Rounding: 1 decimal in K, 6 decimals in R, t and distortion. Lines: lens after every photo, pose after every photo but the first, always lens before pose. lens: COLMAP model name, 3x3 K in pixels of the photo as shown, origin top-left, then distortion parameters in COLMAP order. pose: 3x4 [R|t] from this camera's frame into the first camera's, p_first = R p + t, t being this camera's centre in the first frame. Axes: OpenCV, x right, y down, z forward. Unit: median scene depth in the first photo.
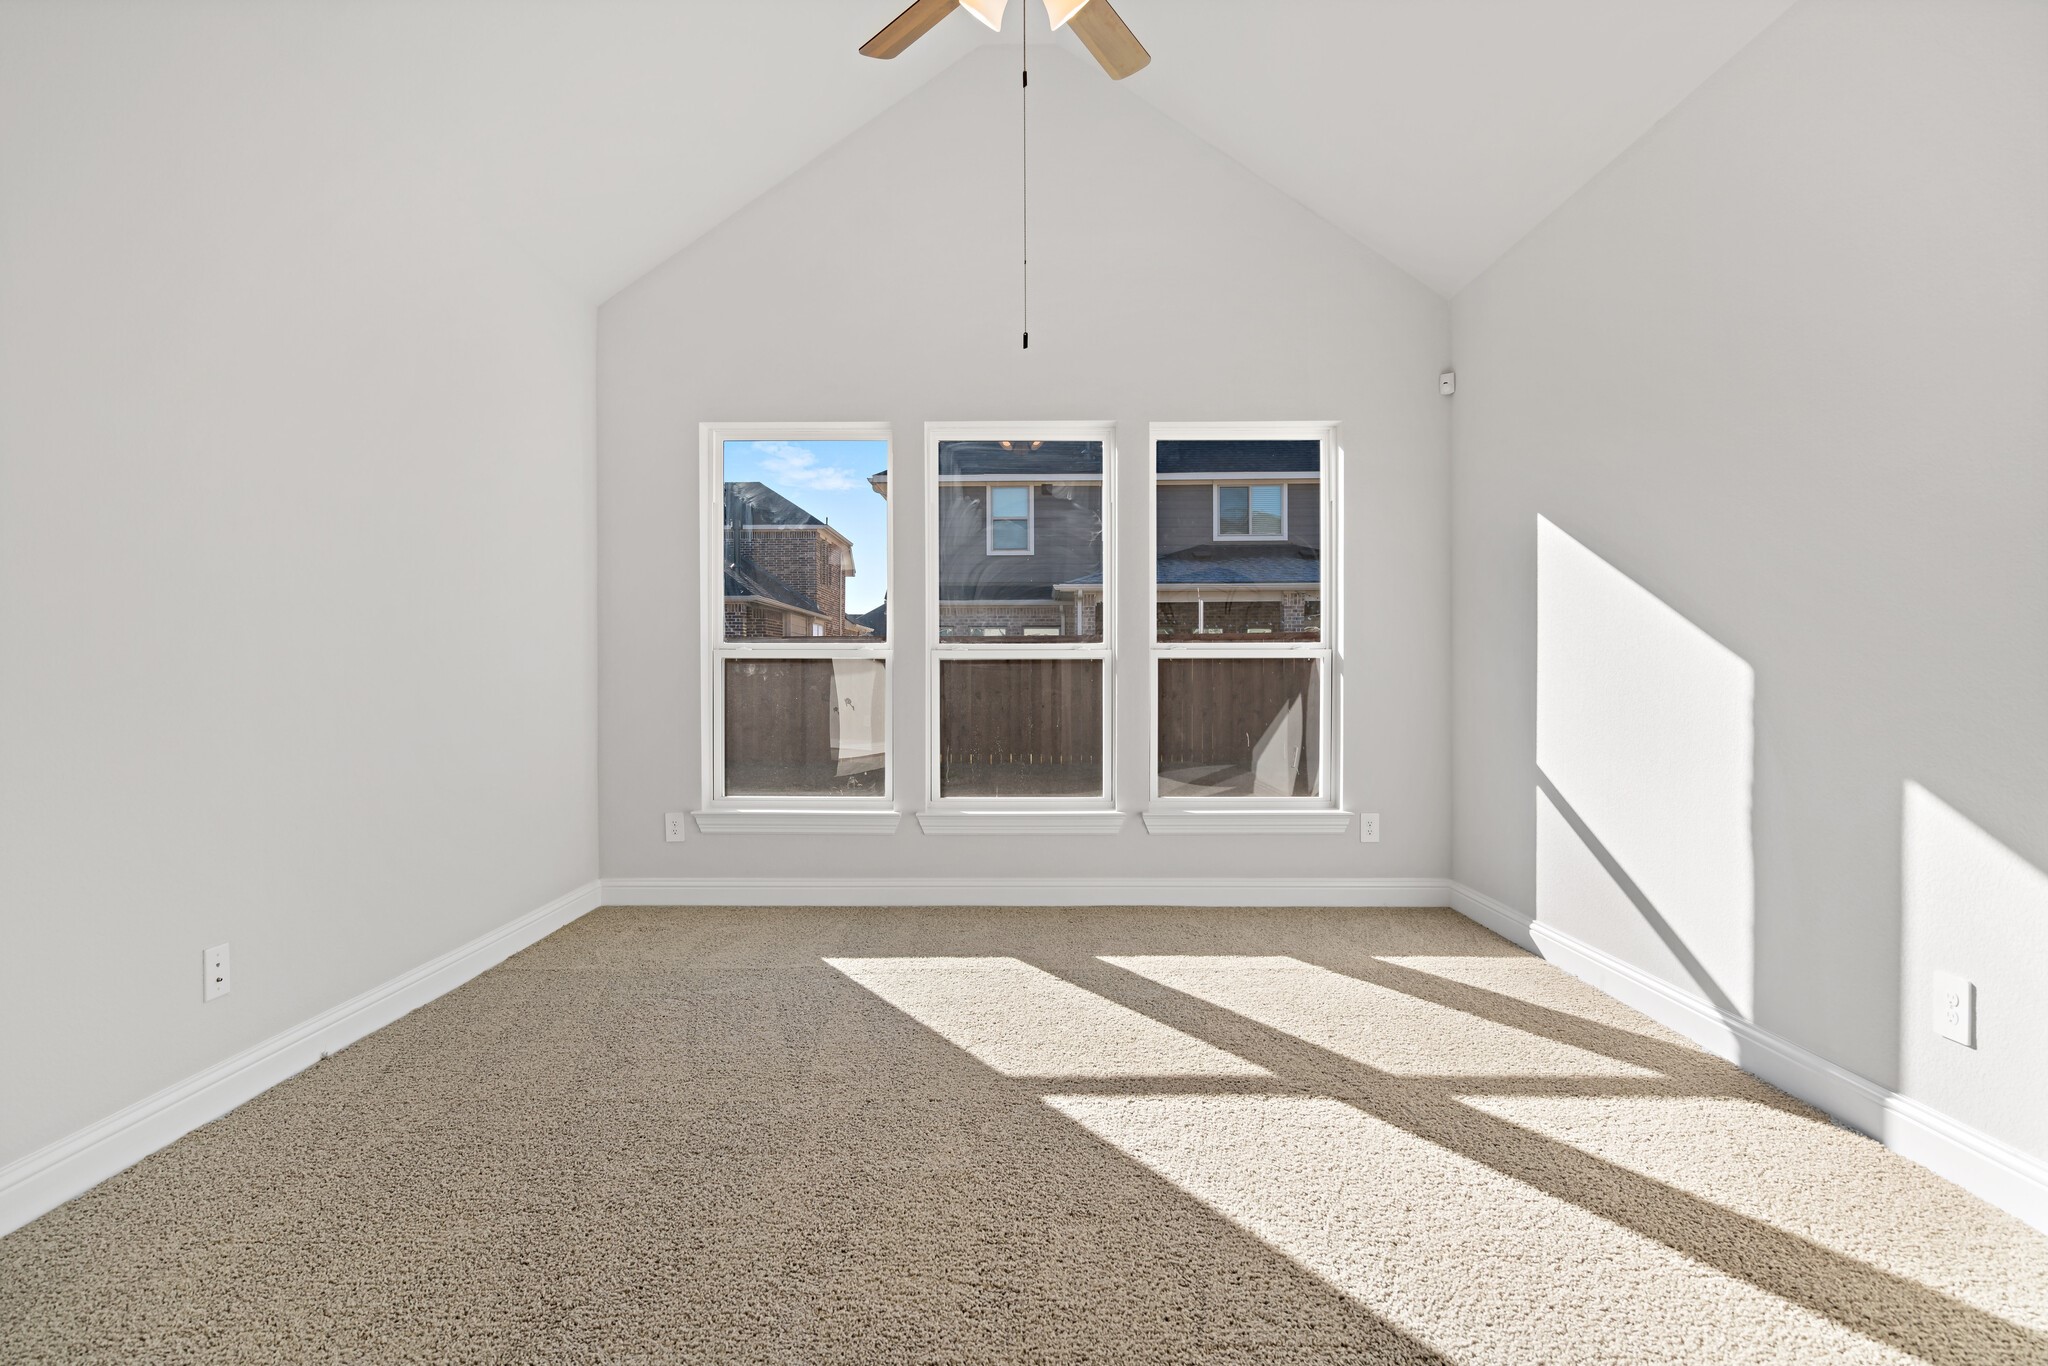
lens RADIAL K [[1084.0, 0, 1024.0], [0, 1084.0, 683.0], [0, 0, 1]] dist [-0.001499, 0.001252]
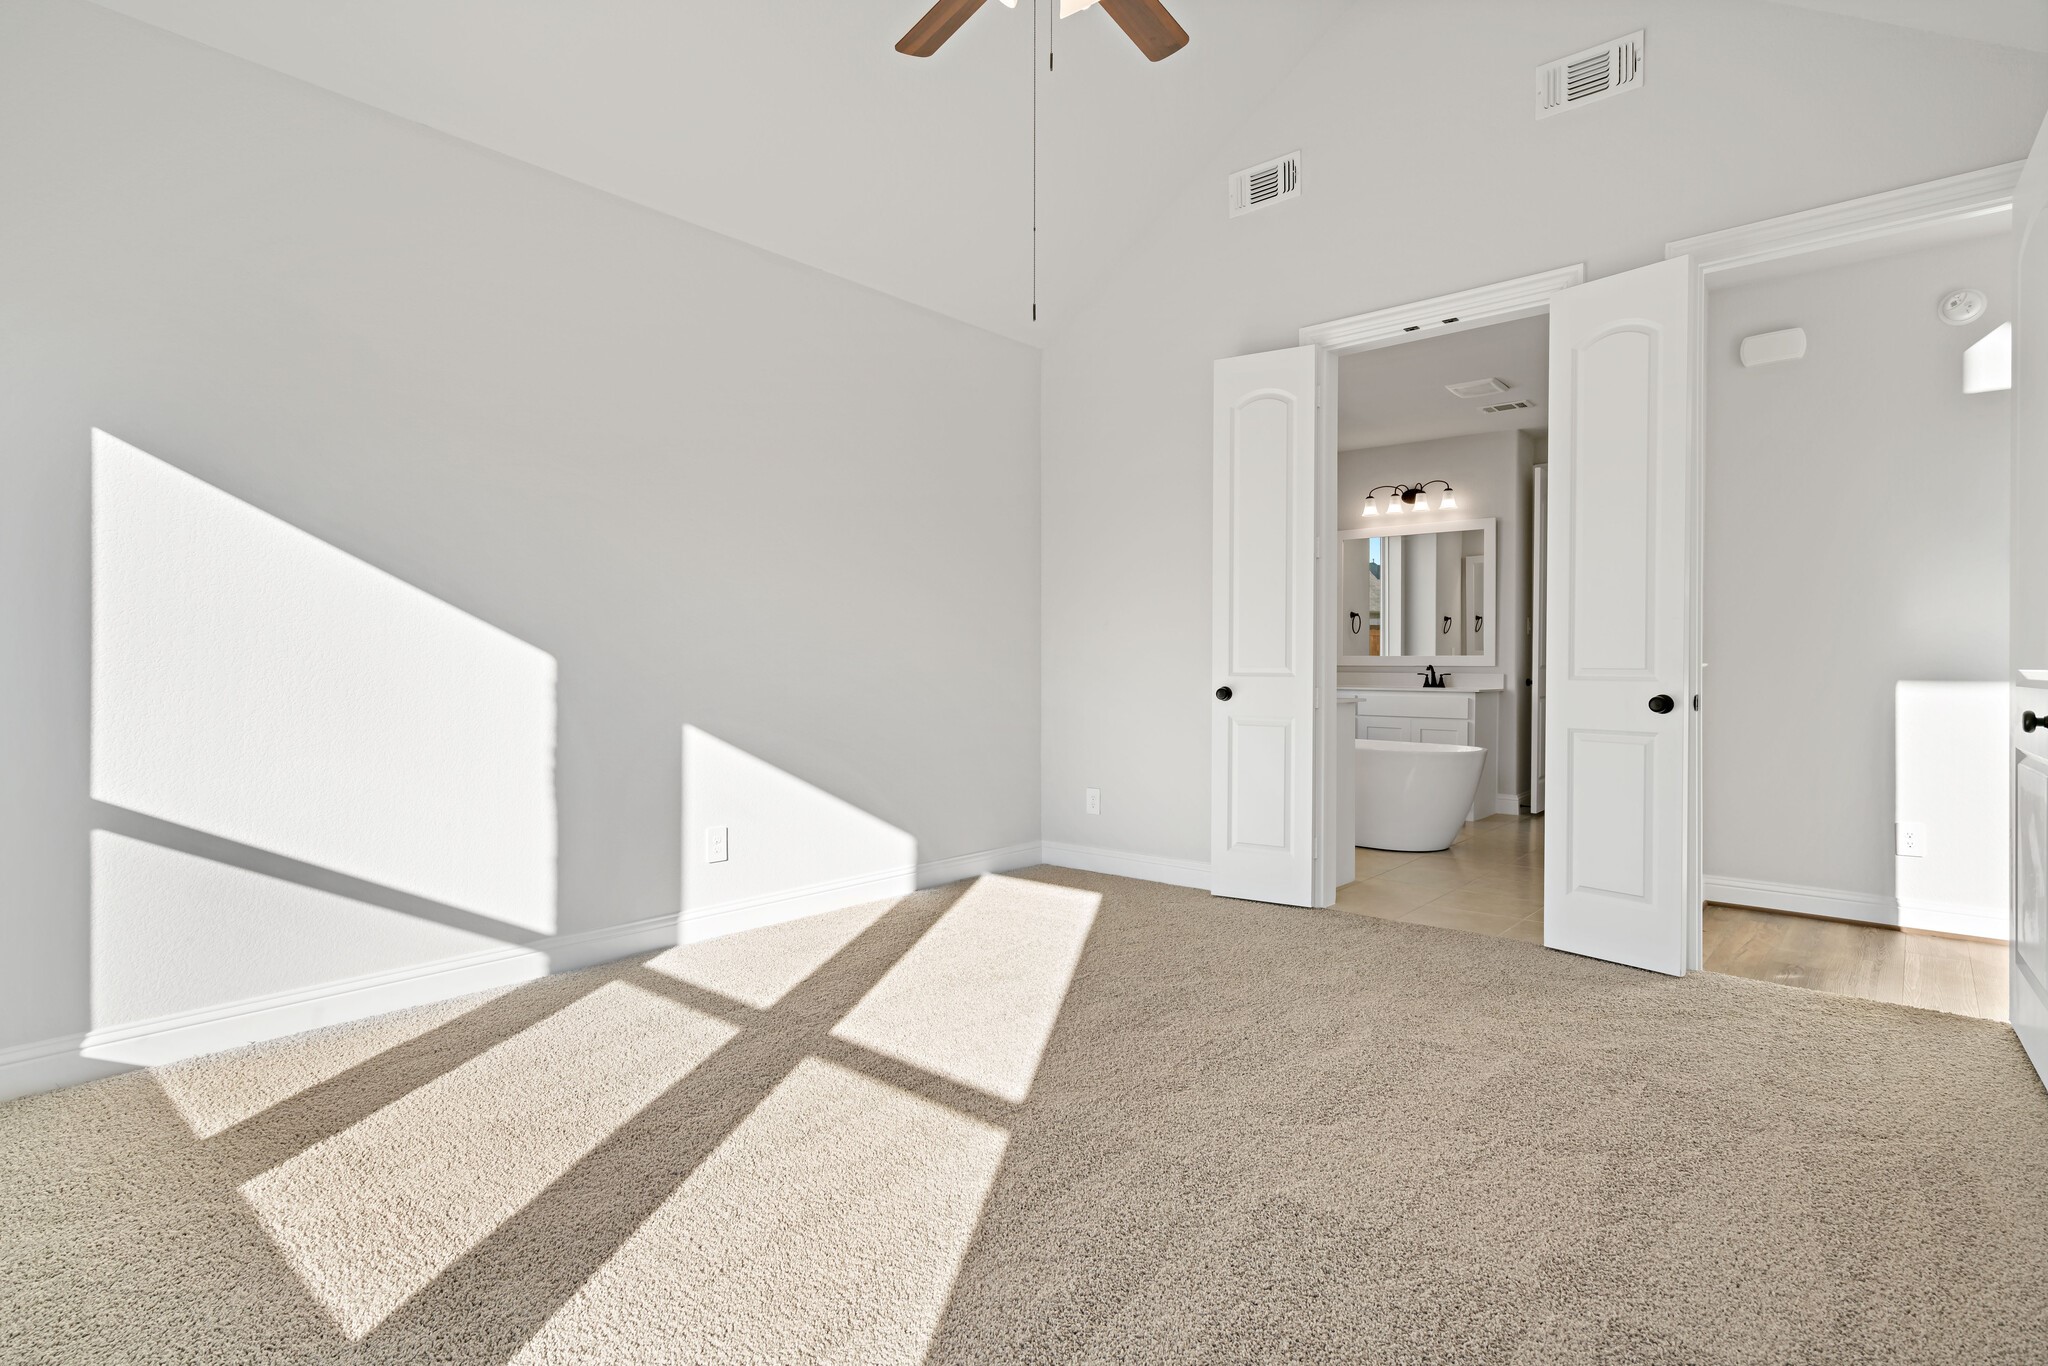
lens RADIAL K [[1016.3, 0, 1023.2], [0, 1016.3, 662.5], [0, 0, 1]] dist [-0.000291, 0.000084]
pose [[-0.756325, -0.001907, 0.654193, -0.312474], [0.007446, 0.999906, 0.011523, -0.010654], [-0.654154, 0.013586, -0.756240, 0.907465]]
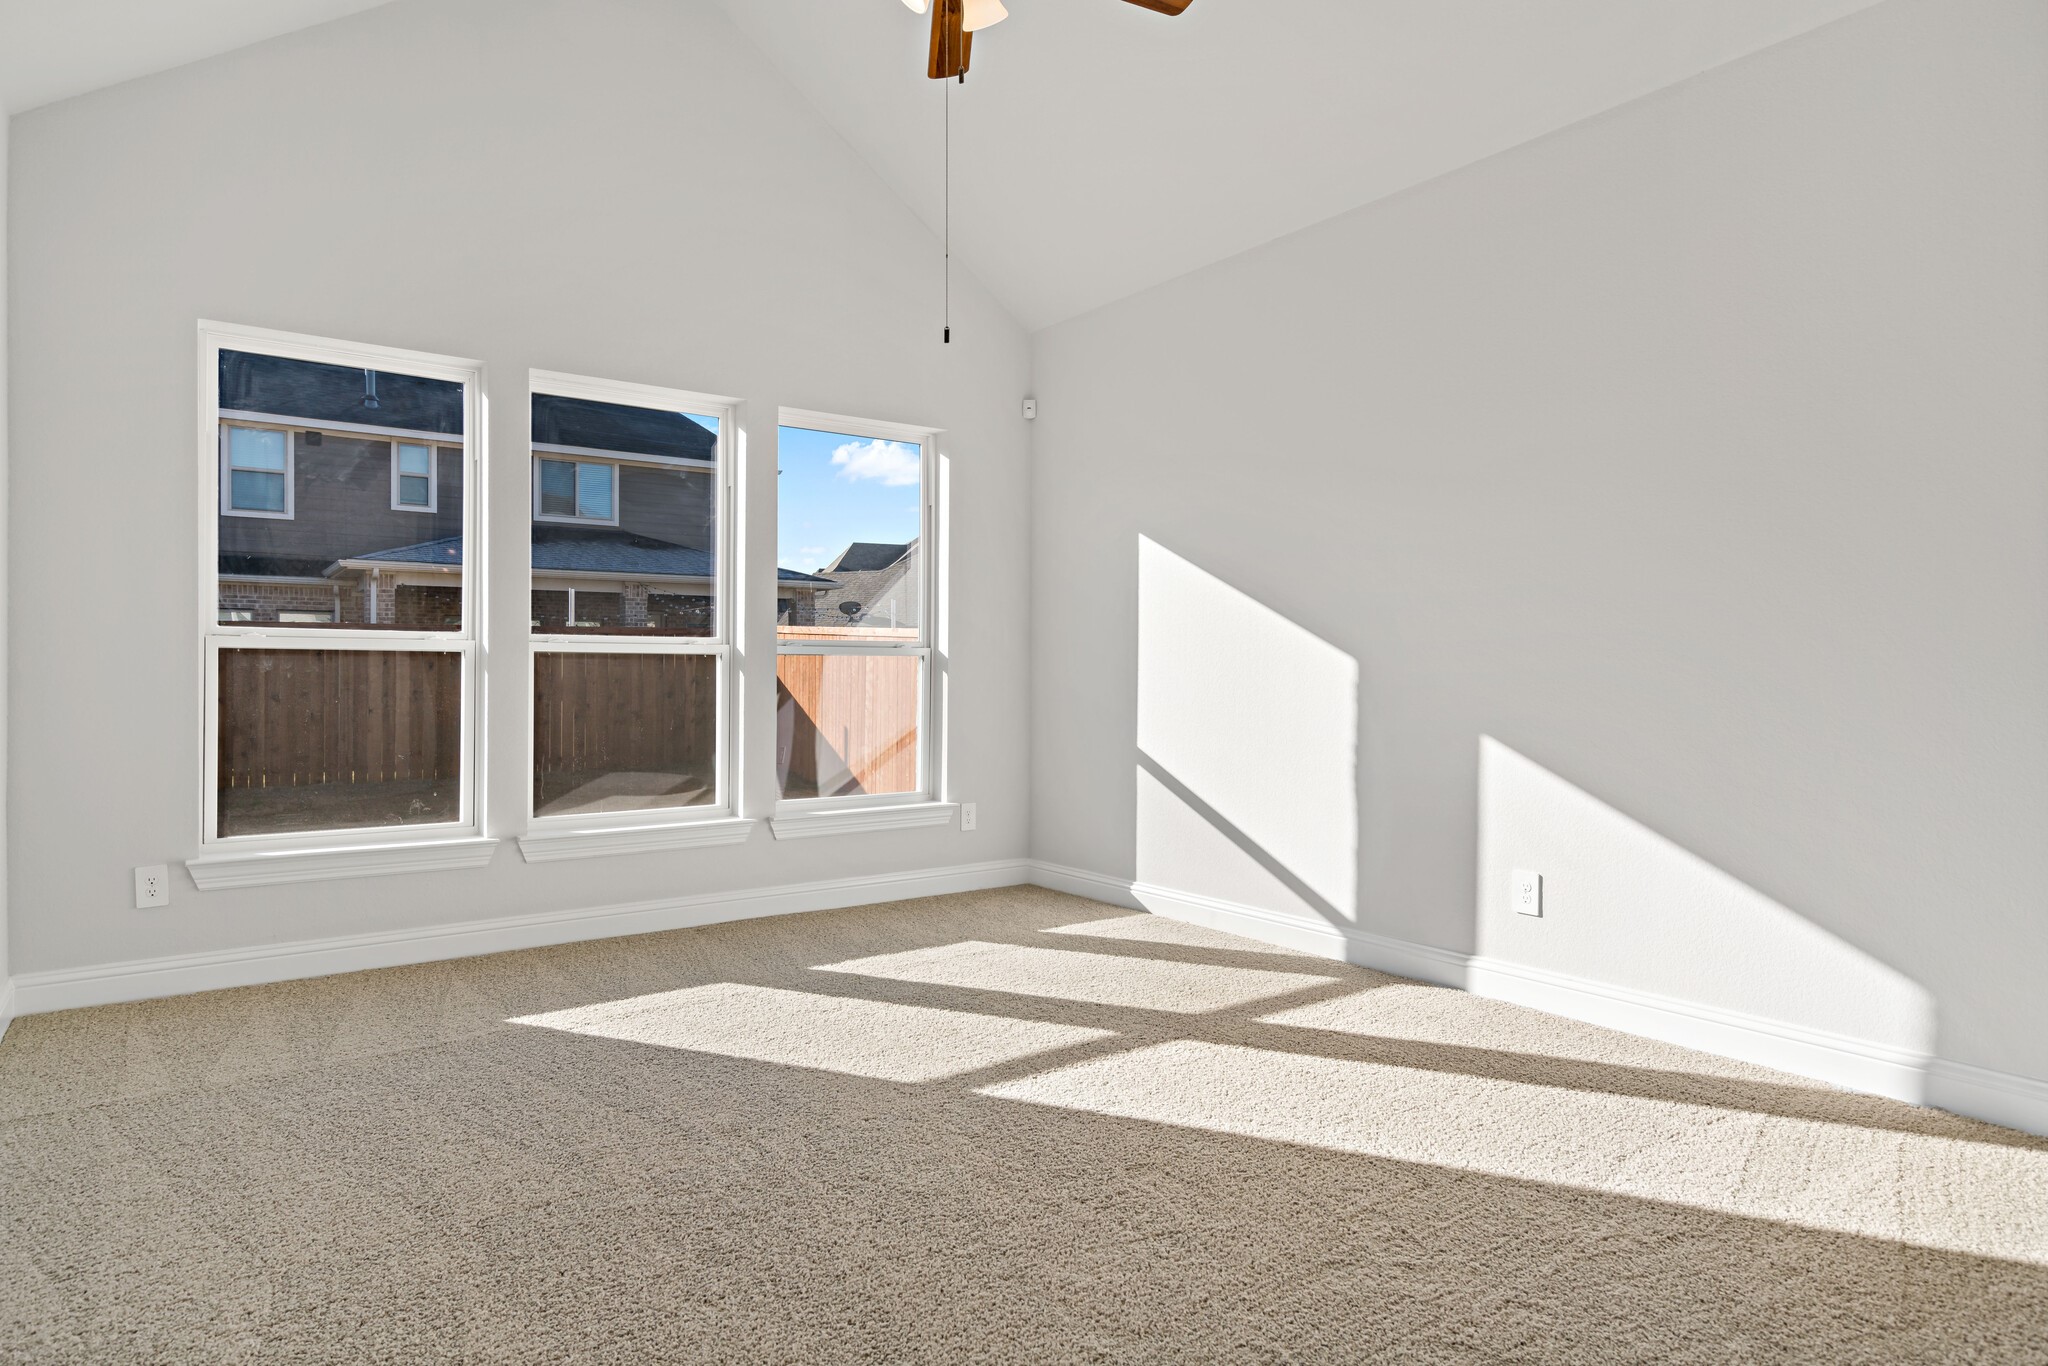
lens RADIAL K [[1157.5, 0, 1024.0], [0, 1157.5, 683.0], [0, 0, 1]] dist [-0.004258, 0.002468]
pose [[0.801698, -0.002959, 0.597722, -0.316425], [0.002606, 0.999996, 0.001455, 0.001121], [-0.597724, 0.000391, 0.801702, 0.058246]]
